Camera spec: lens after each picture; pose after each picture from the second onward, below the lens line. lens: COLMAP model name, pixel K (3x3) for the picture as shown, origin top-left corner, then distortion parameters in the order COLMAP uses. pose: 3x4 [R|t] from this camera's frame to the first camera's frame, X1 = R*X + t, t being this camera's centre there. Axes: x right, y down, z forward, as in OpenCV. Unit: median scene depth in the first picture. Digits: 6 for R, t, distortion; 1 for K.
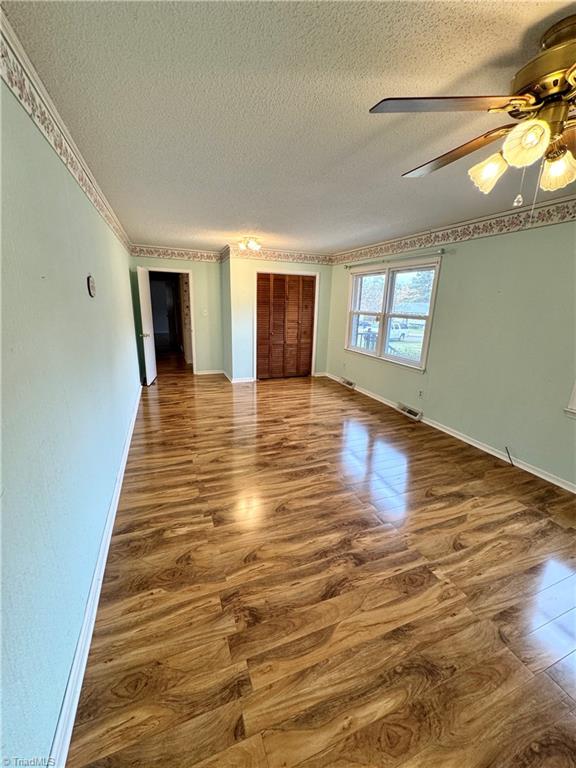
lens RADIAL K [[305.0, 0, 287.5], [0, 305.0, 382.8], [0, 0, 1]] dist [-0.004094, 0.000045]
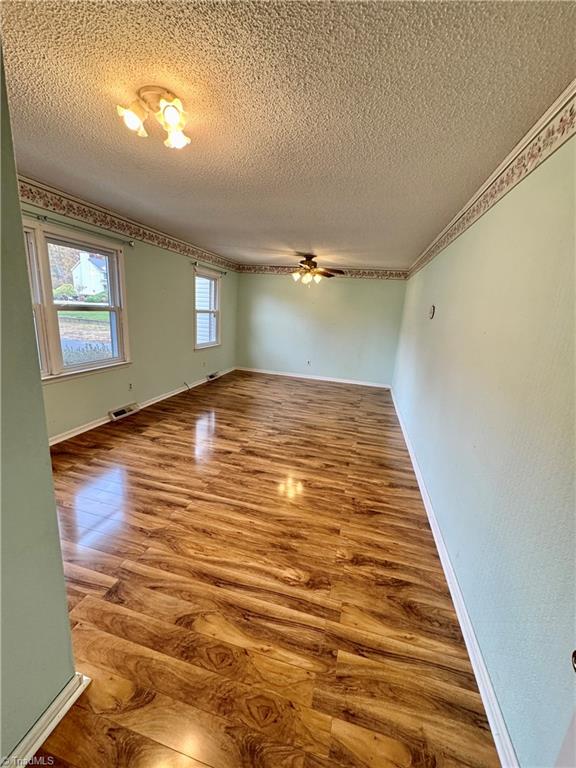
lens RADIAL K [[305.0, 0, 288.3], [0, 305.0, 385.6], [0, 0, 1]] dist [-0.004094, 0.000045]
pose [[-0.803410, -0.226603, 0.550621, -0.568695], [0.061698, 0.888090, 0.455509, -0.423677], [-0.592221, 0.399933, -0.699520, 1.536287]]
